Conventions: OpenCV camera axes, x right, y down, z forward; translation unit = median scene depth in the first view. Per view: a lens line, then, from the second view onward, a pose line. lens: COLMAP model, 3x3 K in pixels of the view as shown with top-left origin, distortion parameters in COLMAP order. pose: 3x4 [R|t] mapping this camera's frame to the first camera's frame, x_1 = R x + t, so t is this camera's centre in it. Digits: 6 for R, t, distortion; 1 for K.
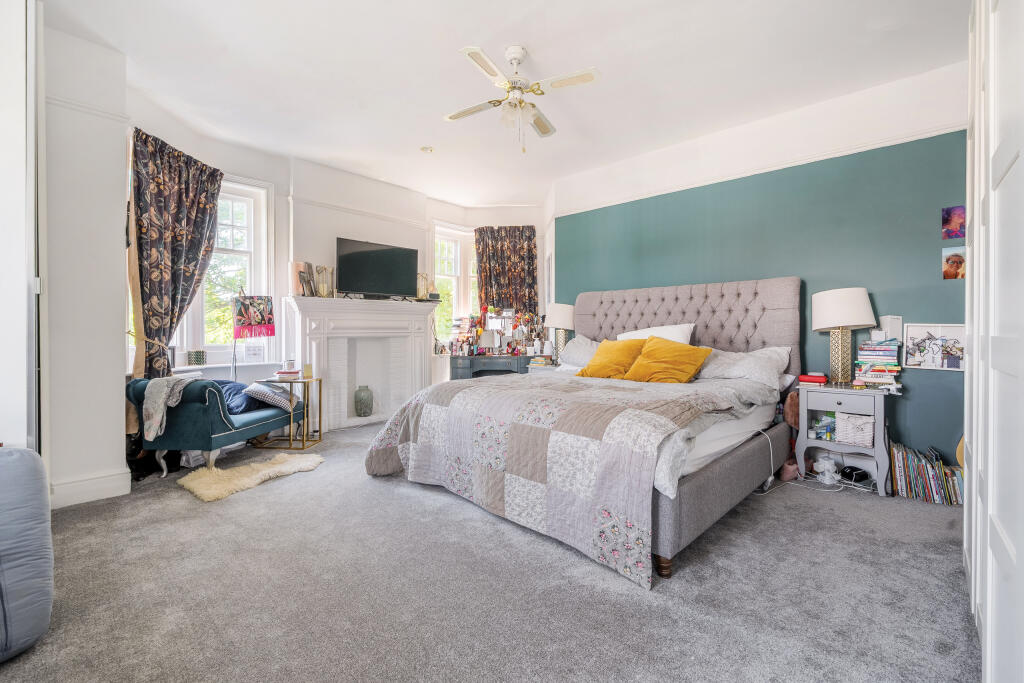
lens RADIAL K [[443.7, 0, 507.5], [0, 443.7, 337.0], [0, 0, 1]] dist [0.001571, 0.000001]
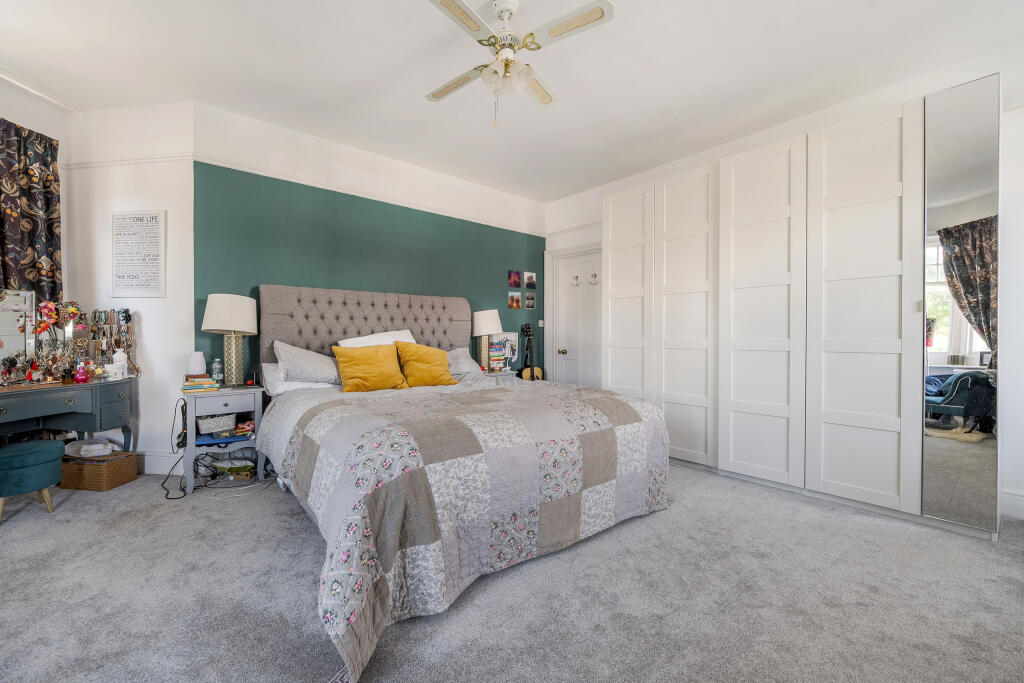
lens RADIAL K [[385.4, 0, 507.0], [0, 385.4, 338.5], [0, 0, 1]] dist [-0.011710, -0.000053]
pose [[0.154215, -0.007318, 0.988010, -0.460155], [0.010659, 0.999927, 0.005743, -0.010295], [-0.987980, 0.009645, 0.154282, 0.578419]]
